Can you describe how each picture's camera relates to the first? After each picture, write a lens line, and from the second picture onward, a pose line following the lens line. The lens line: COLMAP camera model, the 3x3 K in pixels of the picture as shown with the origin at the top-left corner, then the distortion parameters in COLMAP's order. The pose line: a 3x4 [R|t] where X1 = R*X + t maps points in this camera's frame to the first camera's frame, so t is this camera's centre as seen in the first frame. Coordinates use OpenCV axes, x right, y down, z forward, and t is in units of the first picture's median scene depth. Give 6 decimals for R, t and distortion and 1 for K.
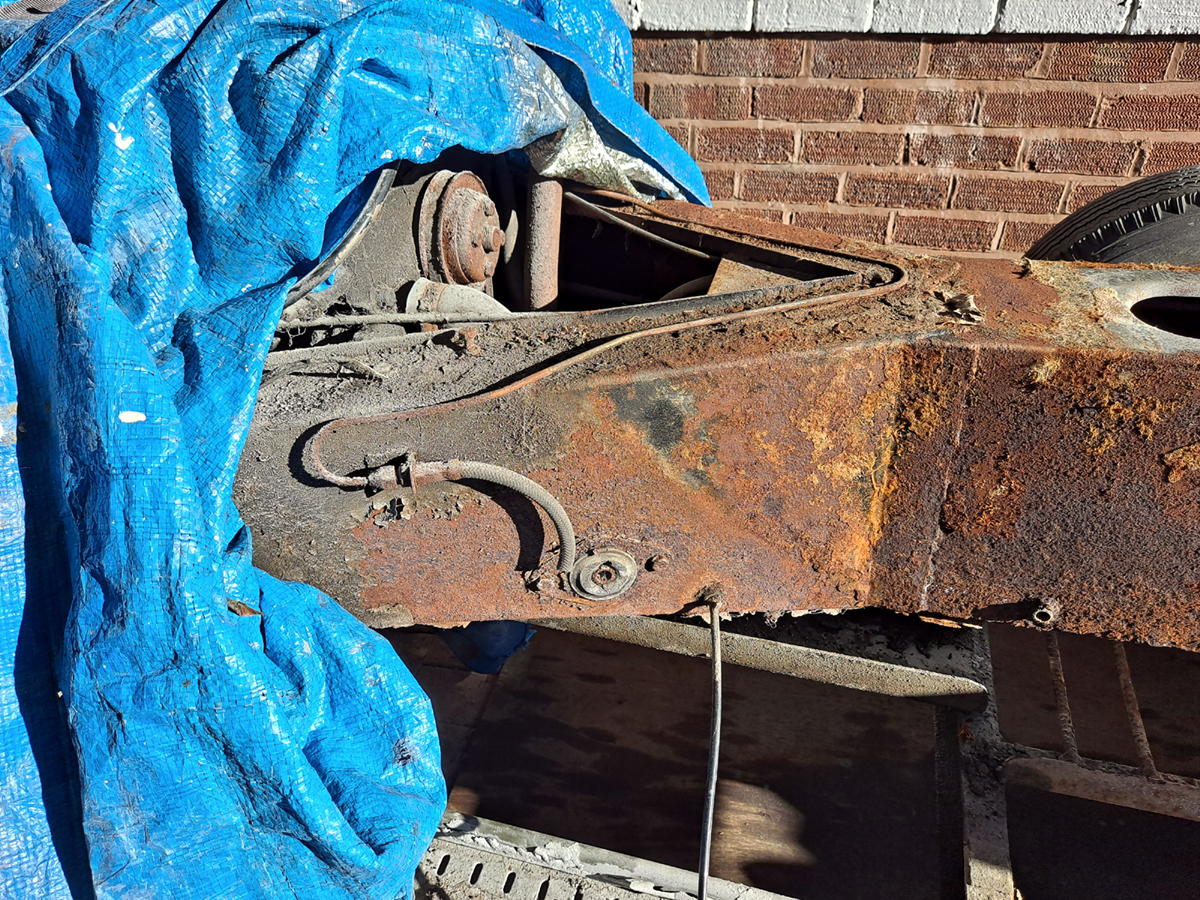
lens RADIAL K [[891.1, 0, 601.0], [0, 891.1, 449.3], [0, 0, 1]] dist [0.021272, -0.012202]
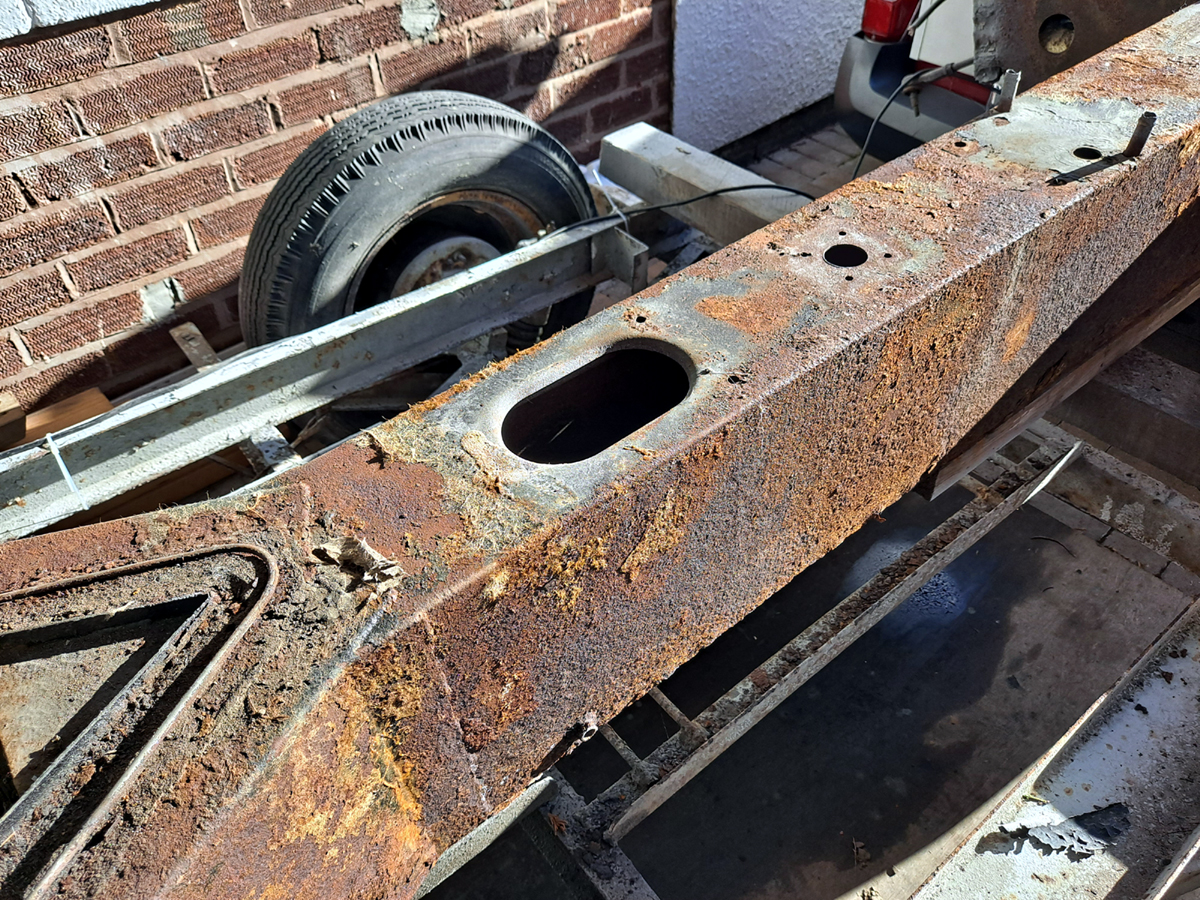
lens RADIAL K [[891.1, 0, 597.9], [0, 891.1, 451.4], [0, 0, 1]] dist [0.021272, -0.012202]
pose [[0.586728, -0.557023, 0.587772, 0.049211], [0.484863, 0.822999, 0.295942, -0.146299], [-0.648582, 0.111351, 0.752956, 0.111628]]
